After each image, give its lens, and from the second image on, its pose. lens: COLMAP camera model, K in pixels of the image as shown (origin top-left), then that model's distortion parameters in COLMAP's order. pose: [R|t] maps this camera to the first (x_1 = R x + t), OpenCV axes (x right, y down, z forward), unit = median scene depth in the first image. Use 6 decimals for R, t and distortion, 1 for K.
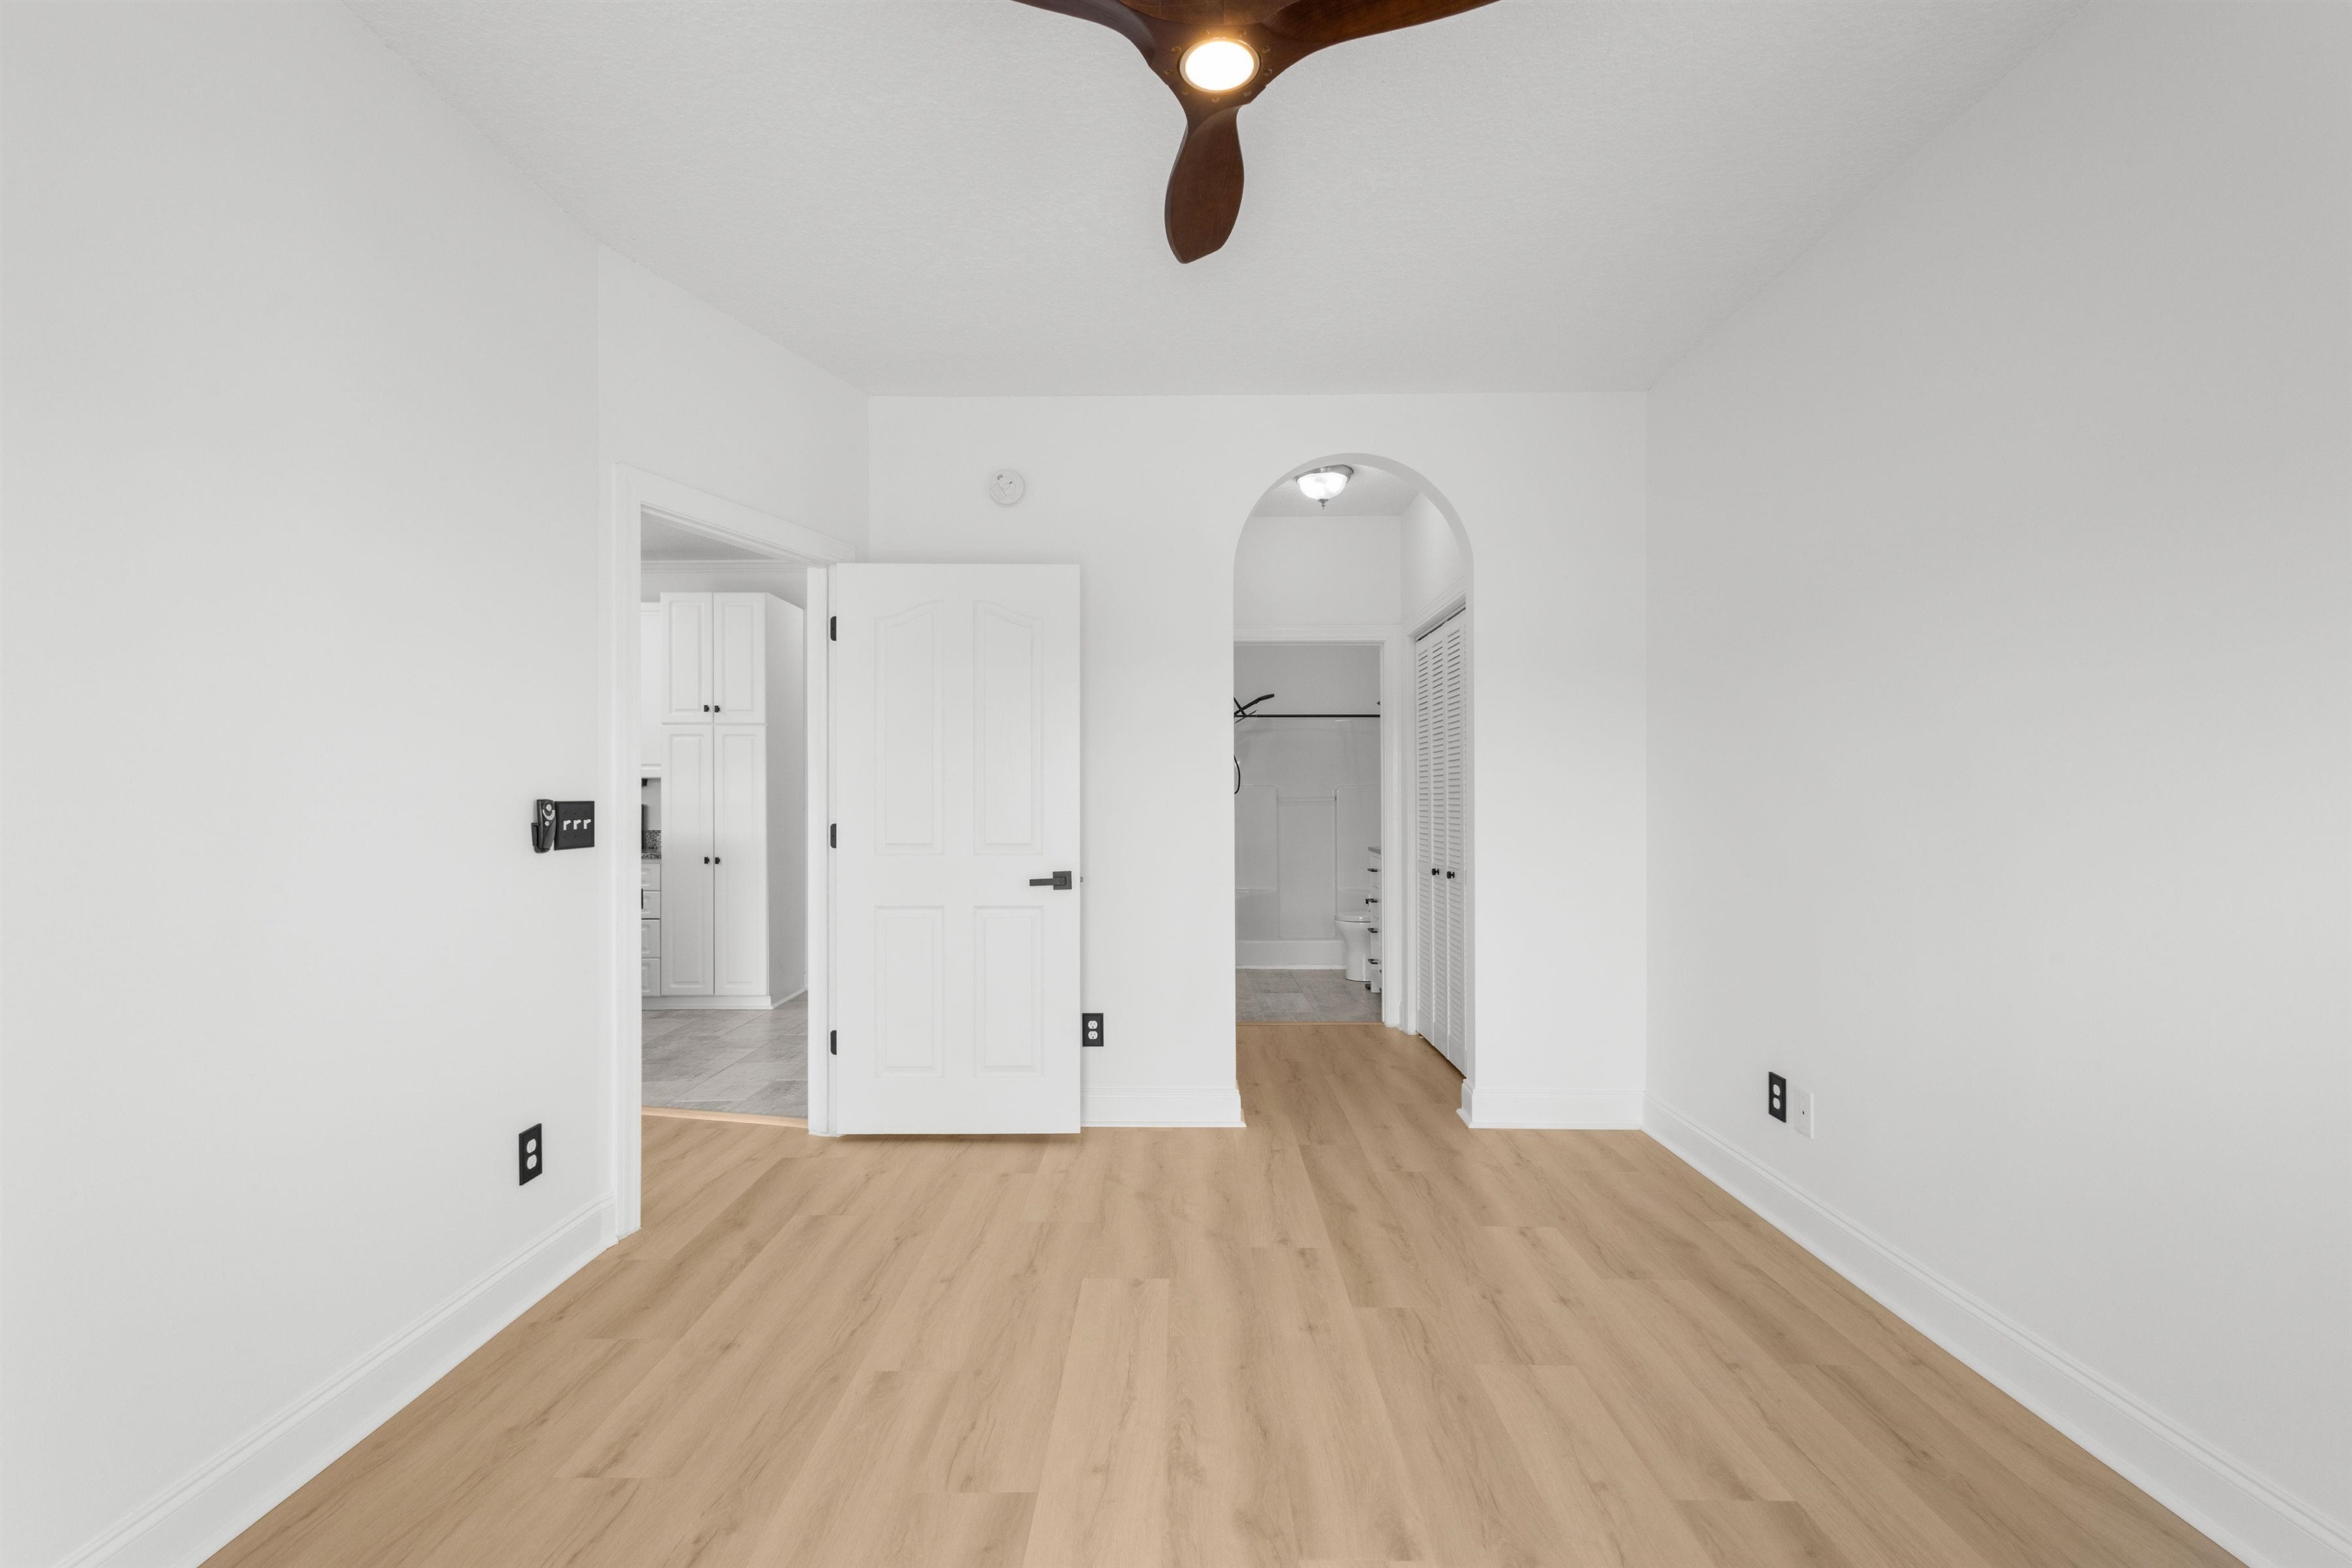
lens RADIAL K [[1088.2, 0, 1175.7], [0, 1088.2, 800.0], [0, 0, 1]] dist [0.009338, 0.000369]
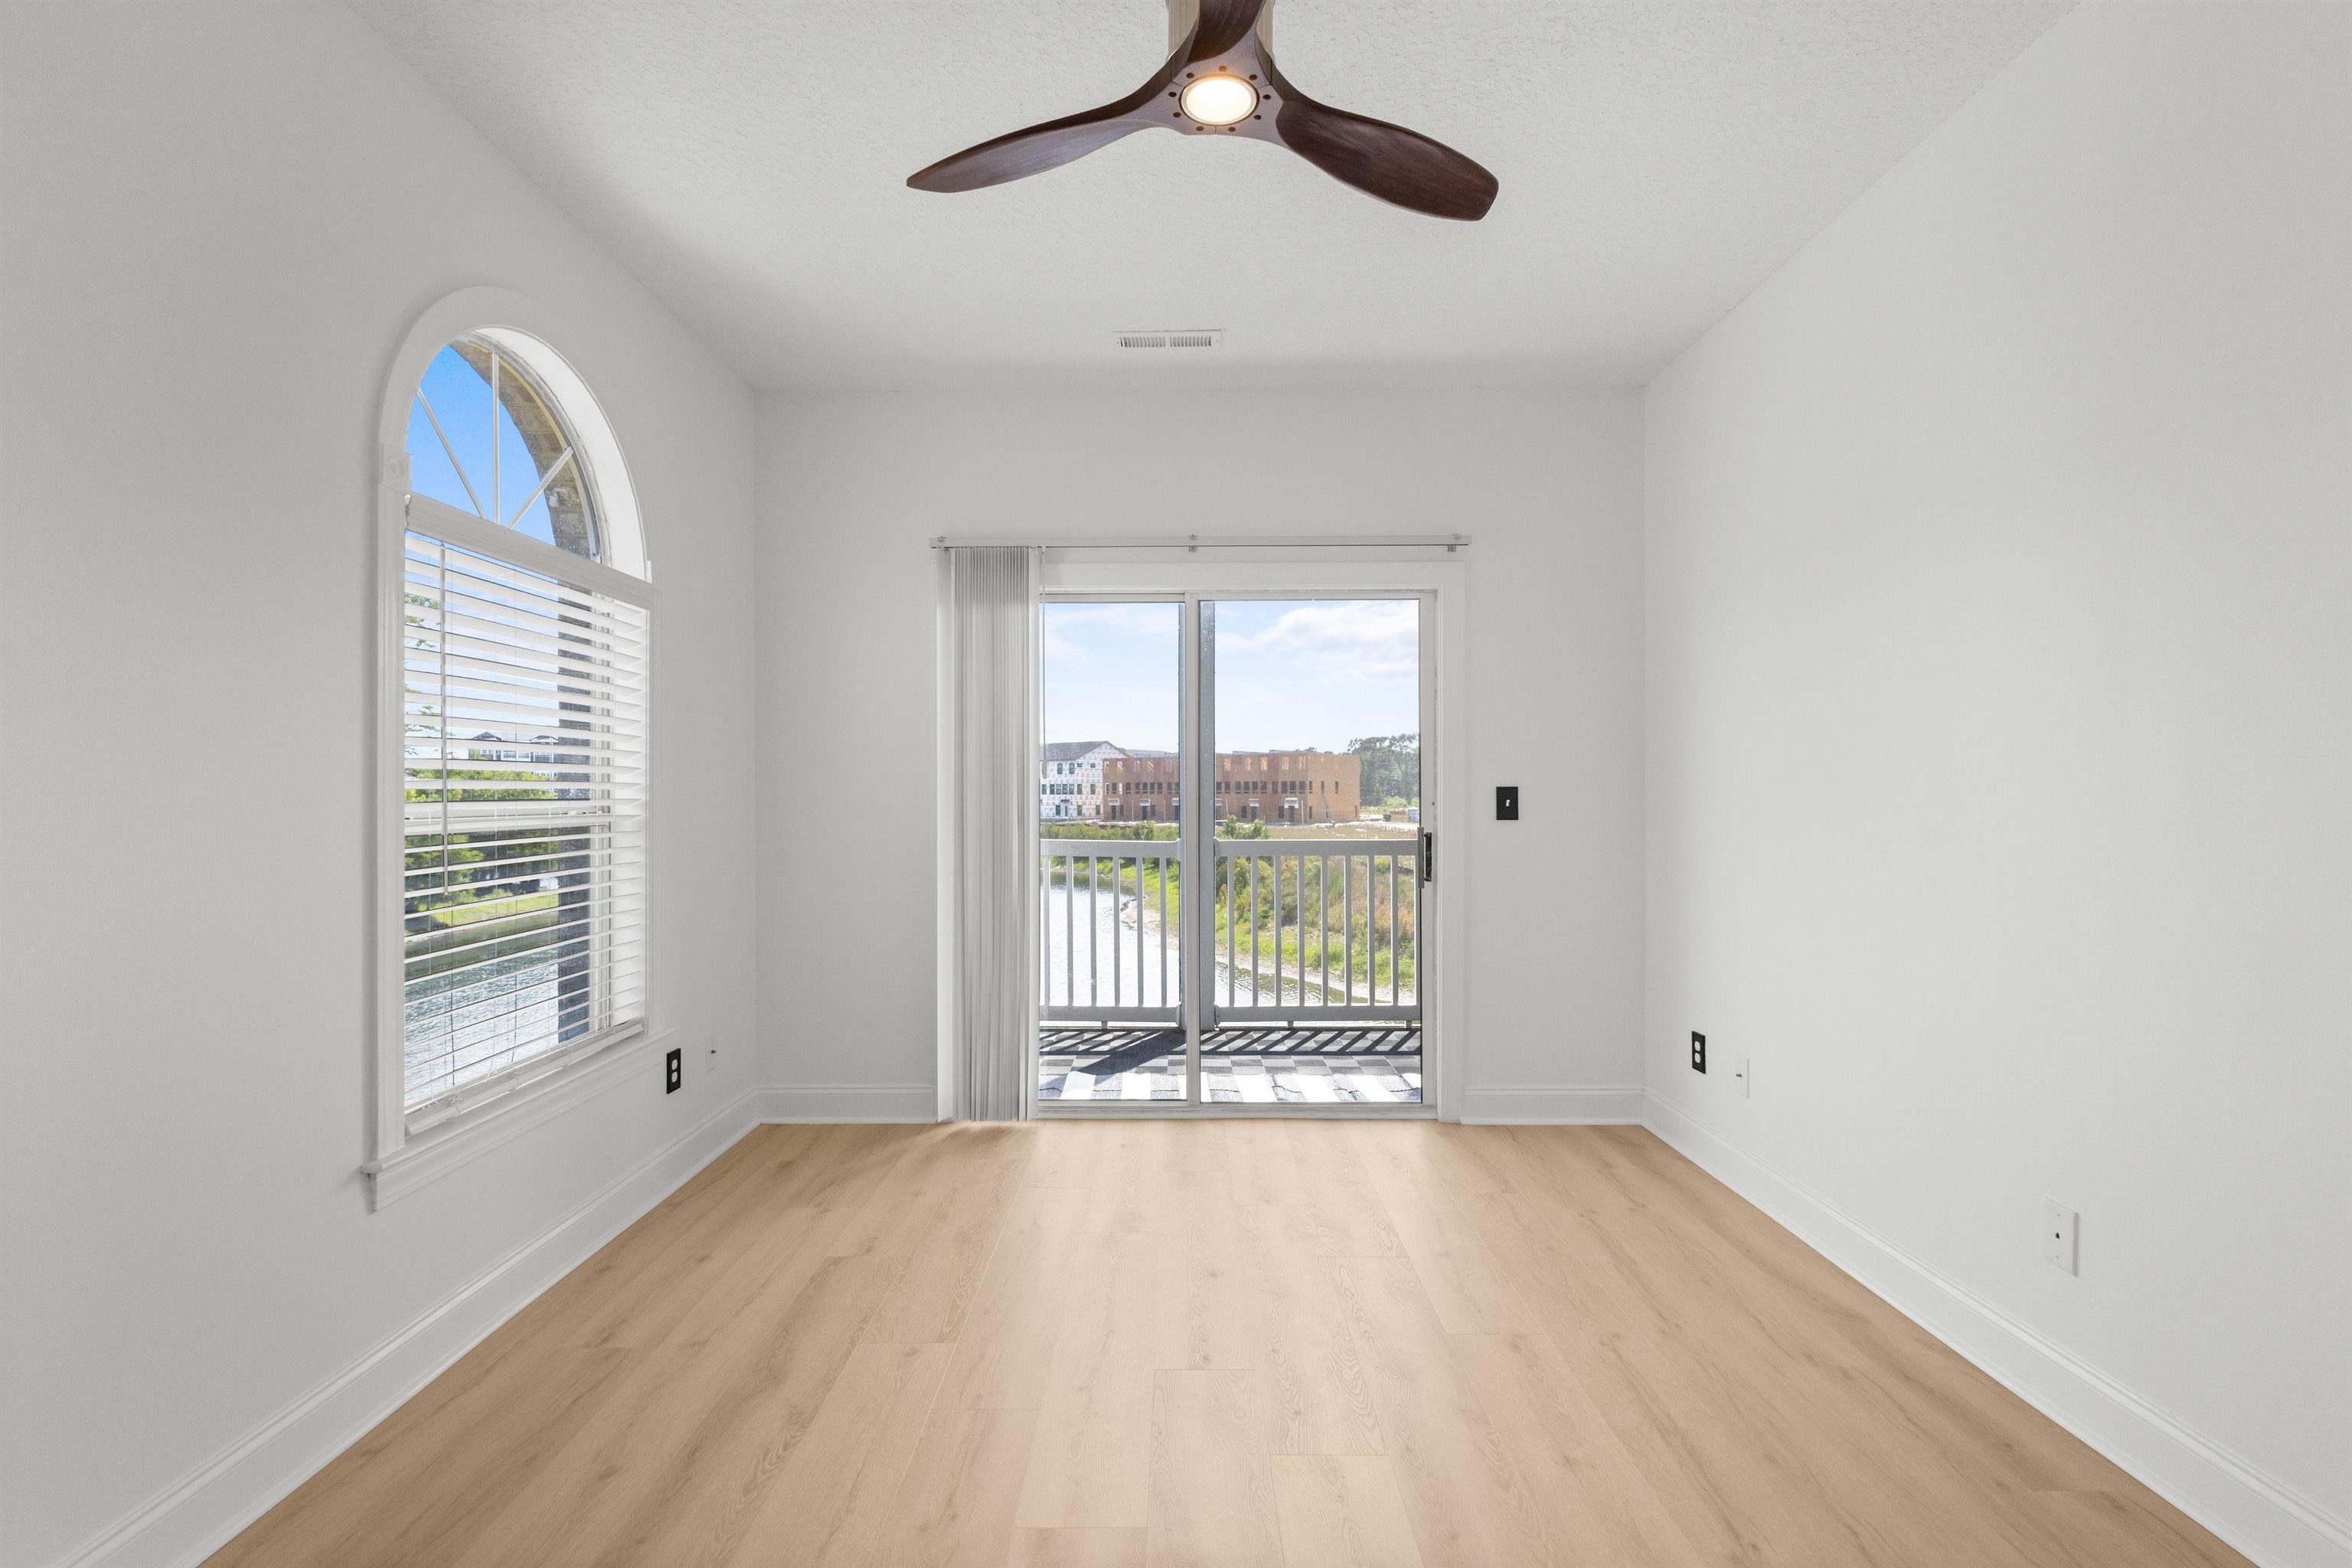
lens RADIAL K [[1078.5, 0, 1170.4], [0, 1078.5, 790.9], [0, 0, 1]] dist [0.007413, 0.000141]
pose [[-0.999987, 0.003463, -0.003773, 0.051133], [0.003471, 0.999991, -0.002346, -0.001455], [0.003765, -0.002359, -0.999990, 1.133402]]
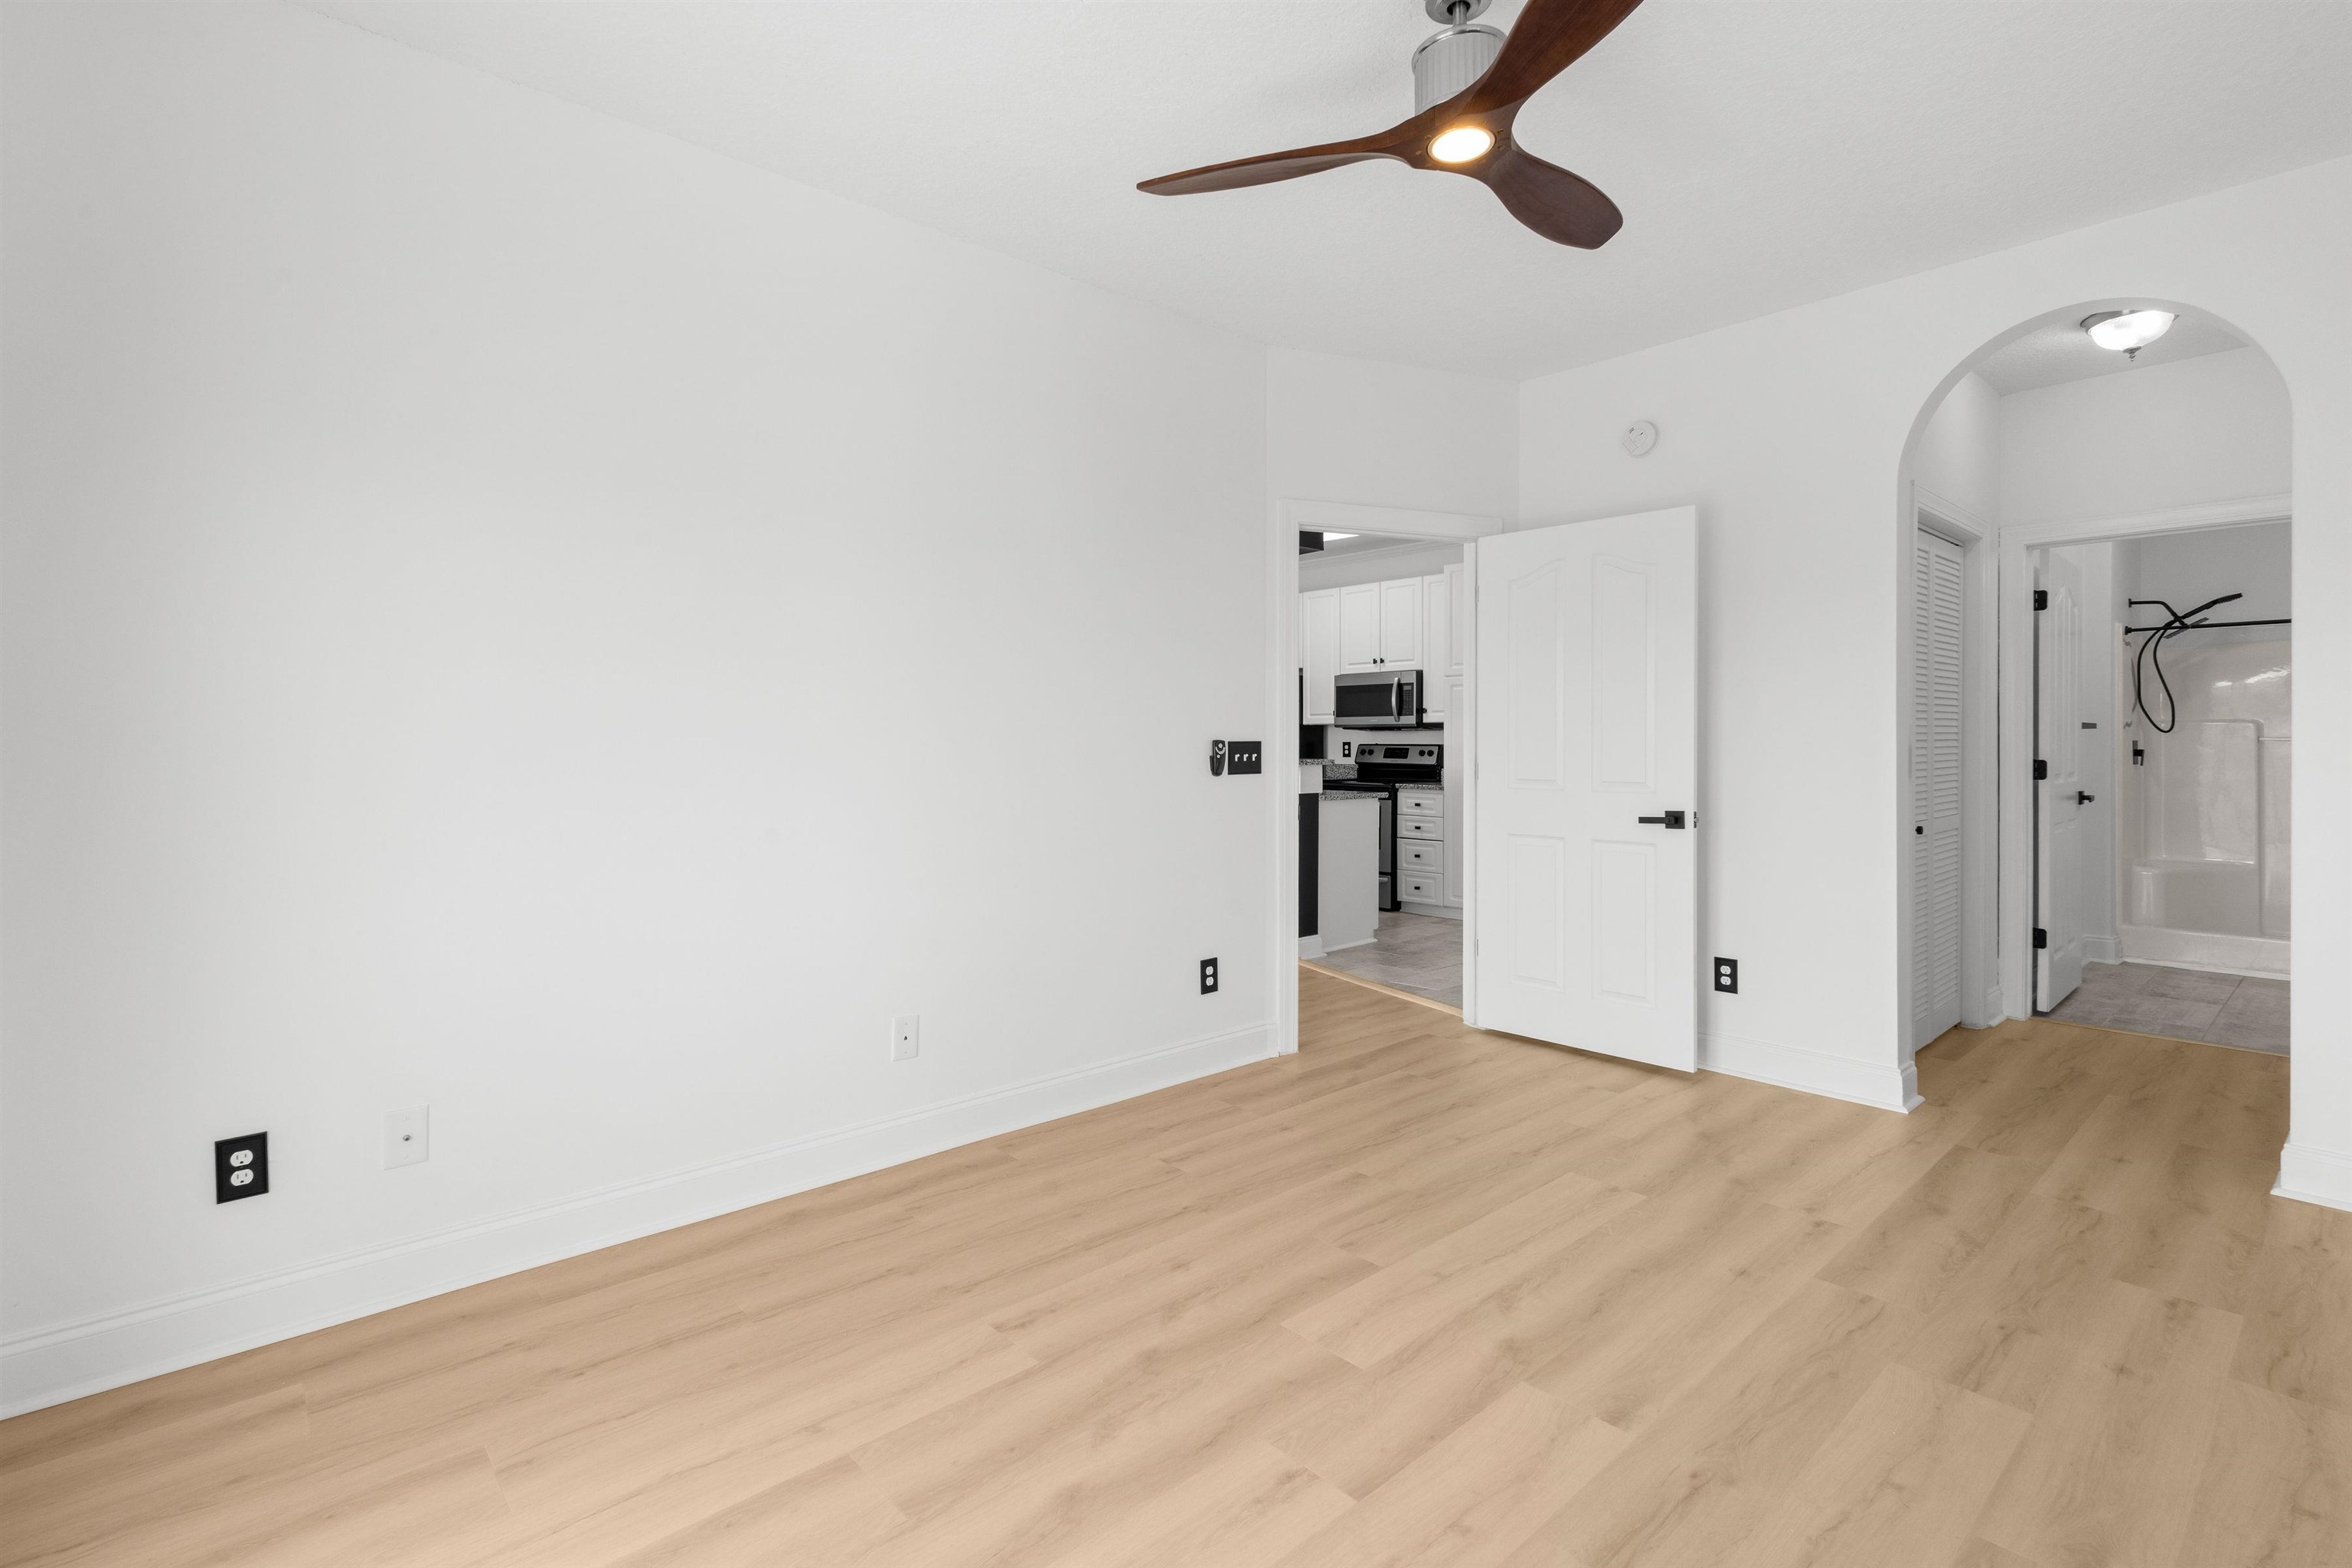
lens RADIAL K [[1092.0, 0, 1163.1], [0, 1092.0, 748.6], [0, 0, 1]] dist [0.012939, 0.000135]
pose [[0.669875, 0.005002, -0.742457, 0.408461], [-0.000053, 0.999978, 0.006689, 0.000892], [0.742474, -0.004441, 0.669860, -0.045738]]
